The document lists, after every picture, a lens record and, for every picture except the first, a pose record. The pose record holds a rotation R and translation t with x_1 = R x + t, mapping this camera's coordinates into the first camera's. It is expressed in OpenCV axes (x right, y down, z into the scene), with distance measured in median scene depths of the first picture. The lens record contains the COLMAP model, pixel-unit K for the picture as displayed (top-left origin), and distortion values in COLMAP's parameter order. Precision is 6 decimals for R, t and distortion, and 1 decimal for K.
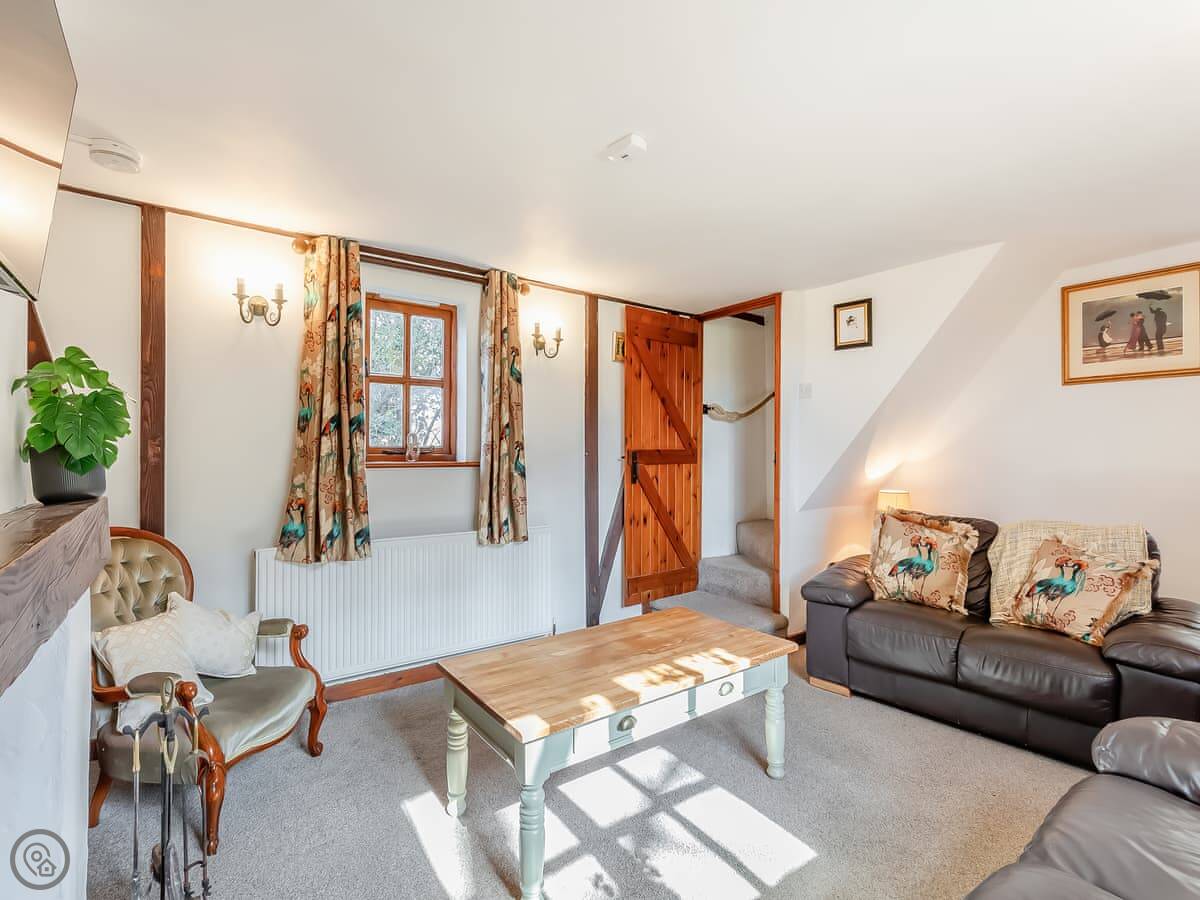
lens RADIAL K [[567.1, 0, 600.0], [0, 567.1, 450.0], [0, 0, 1]] dist [-0.027525, 0.031229]
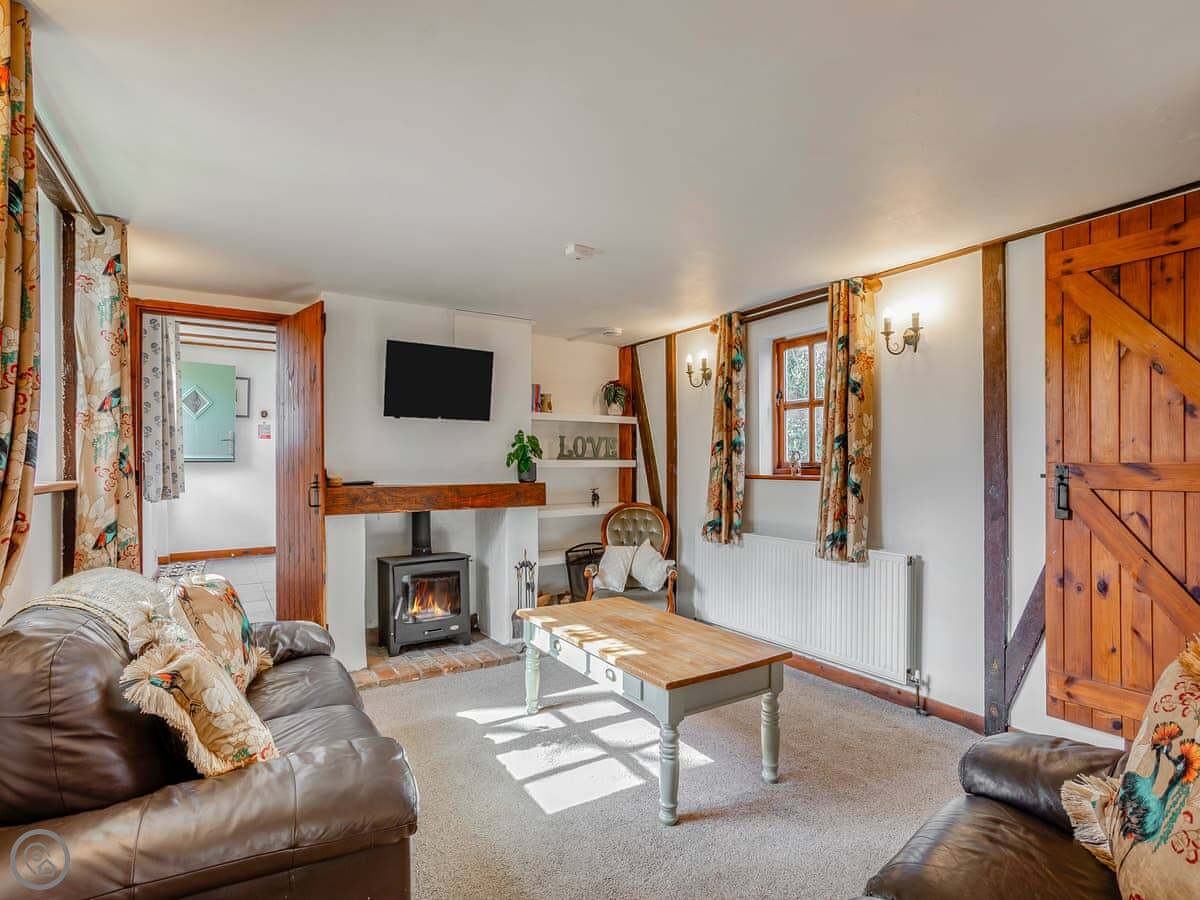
lens RADIAL K [[627.9, 0, 600.0], [0, 627.9, 450.0], [0, 0, 1]] dist [-0.059307, 0.046001]
pose [[-0.084431, -0.024457, -0.996129, 1.116975], [0.003733, 0.999684, -0.024860, 0.000193], [0.996422, -0.005817, -0.084313, 0.816296]]
